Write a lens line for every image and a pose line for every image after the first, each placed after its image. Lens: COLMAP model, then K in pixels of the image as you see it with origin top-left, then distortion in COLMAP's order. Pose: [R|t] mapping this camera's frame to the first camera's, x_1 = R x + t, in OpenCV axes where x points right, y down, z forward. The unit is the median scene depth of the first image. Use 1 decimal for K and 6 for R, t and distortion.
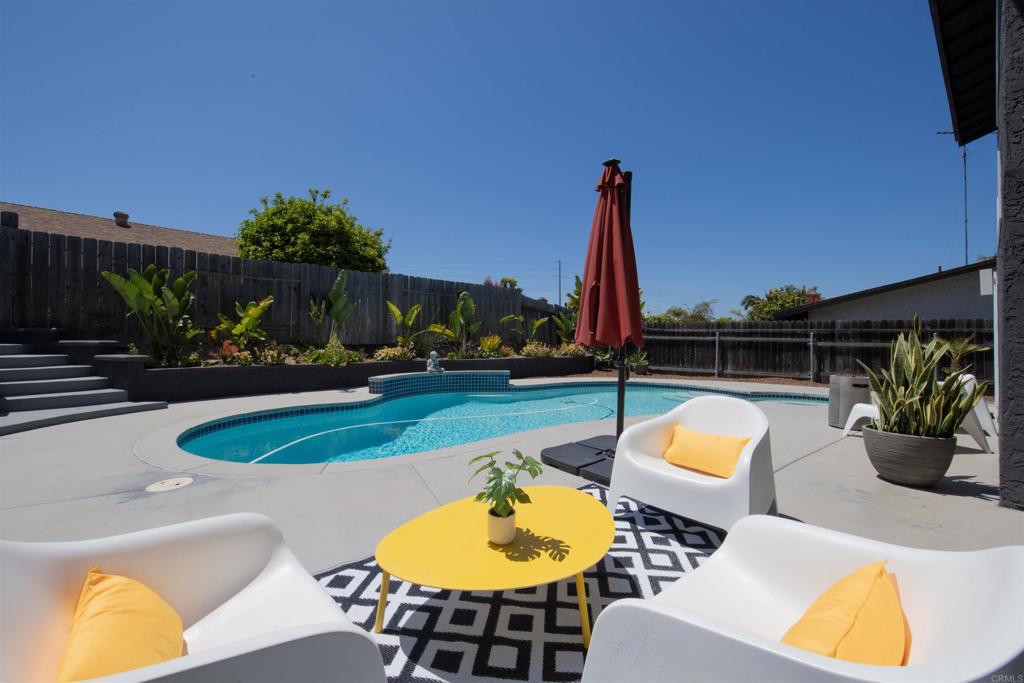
lens RADIAL K [[413.0, 0, 516.2], [0, 413.0, 343.4], [0, 0, 1]] dist [-0.016758, -0.000922]
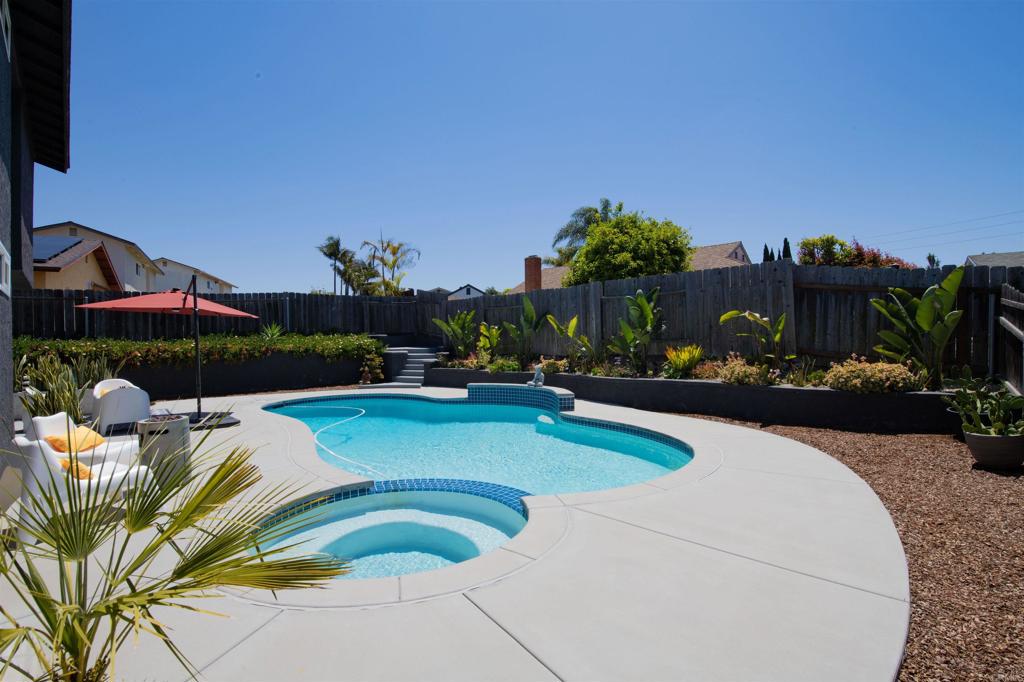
lens RADIAL K [[482.2, 0, 511.6], [0, 482.2, 344.3], [0, 0, 1]] dist [-0.012089, -0.000502]
pose [[0.020171, -0.000369, -0.999796, 0.860940], [0.008488, 0.999964, -0.000198, -0.027981], [0.999761, -0.008482, 0.020174, 0.821682]]
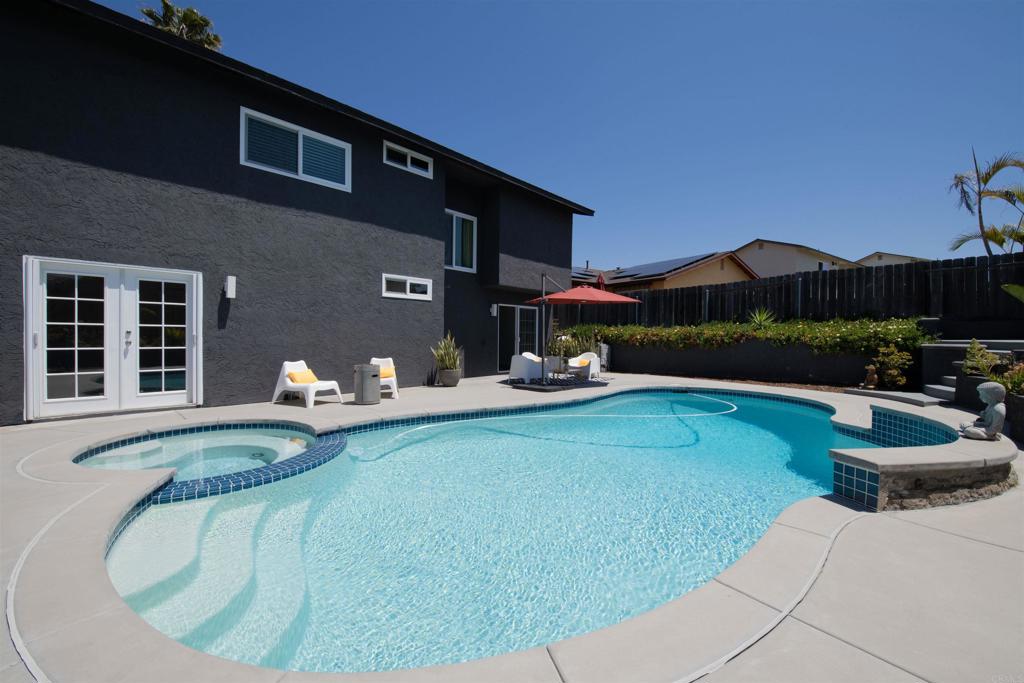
lens RADIAL K [[413.0, 0, 514.1], [0, 413.0, 340.0], [0, 0, 1]] dist [-0.016758, -0.000922]
pose [[-0.994602, -0.016105, -0.102506, 0.241287], [-0.017643, 0.999745, 0.014121, -0.014021], [0.102253, 0.015853, -0.994632, 1.184102]]
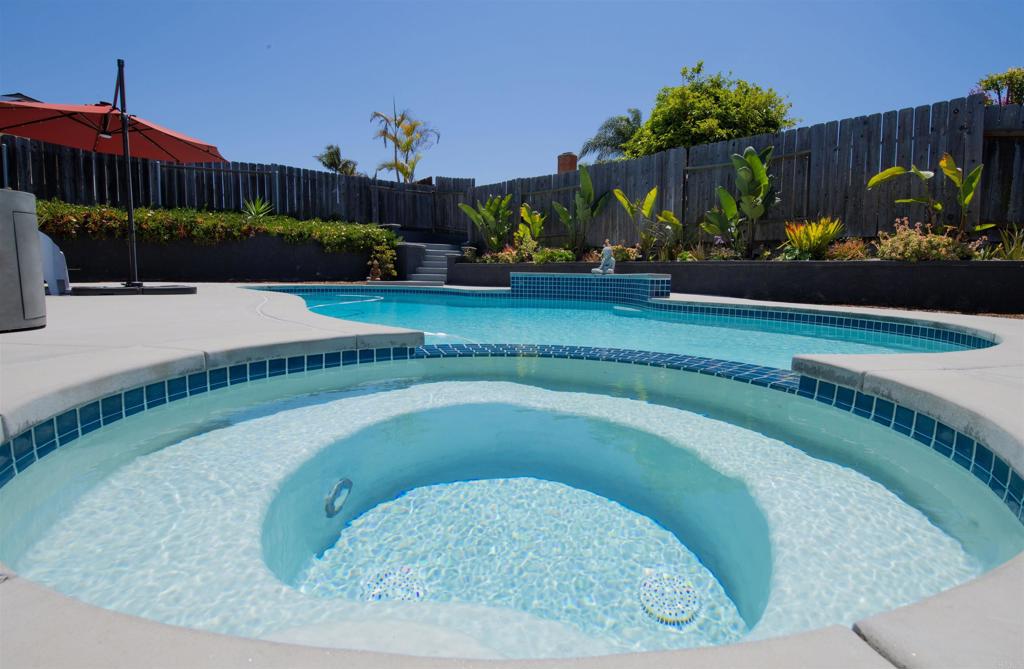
lens RADIAL K [[497.1, 0, 530.2], [0, 497.1, 315.4], [0, 0, 1]] dist [-0.013717, -0.000047]
pose [[0.041569, 0.074479, -0.996356, 0.633123], [-0.022879, 0.997027, 0.073575, 0.072410], [0.998874, 0.019737, 0.043150, 0.740439]]
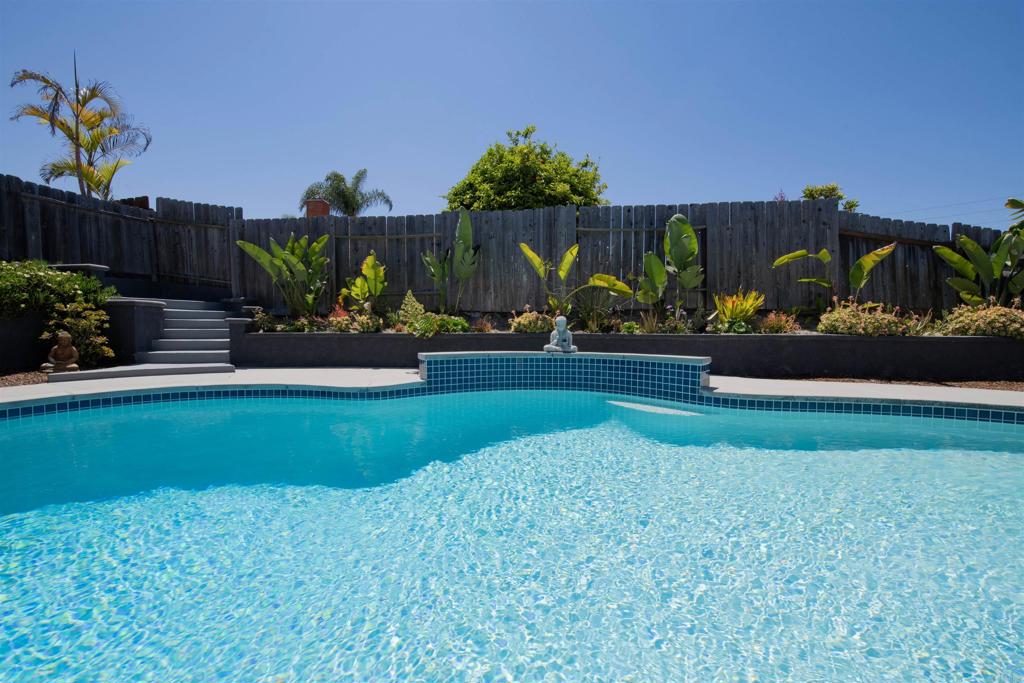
lens RADIAL K [[413.0, 0, 514.4], [0, 413.0, 339.0], [0, 0, 1]] dist [-0.016758, -0.000922]
pose [[0.651250, 0.019489, -0.758613, 0.177843], [-0.001532, 0.999702, 0.024367, 0.033414], [0.758862, -0.014707, 0.651086, 0.516799]]
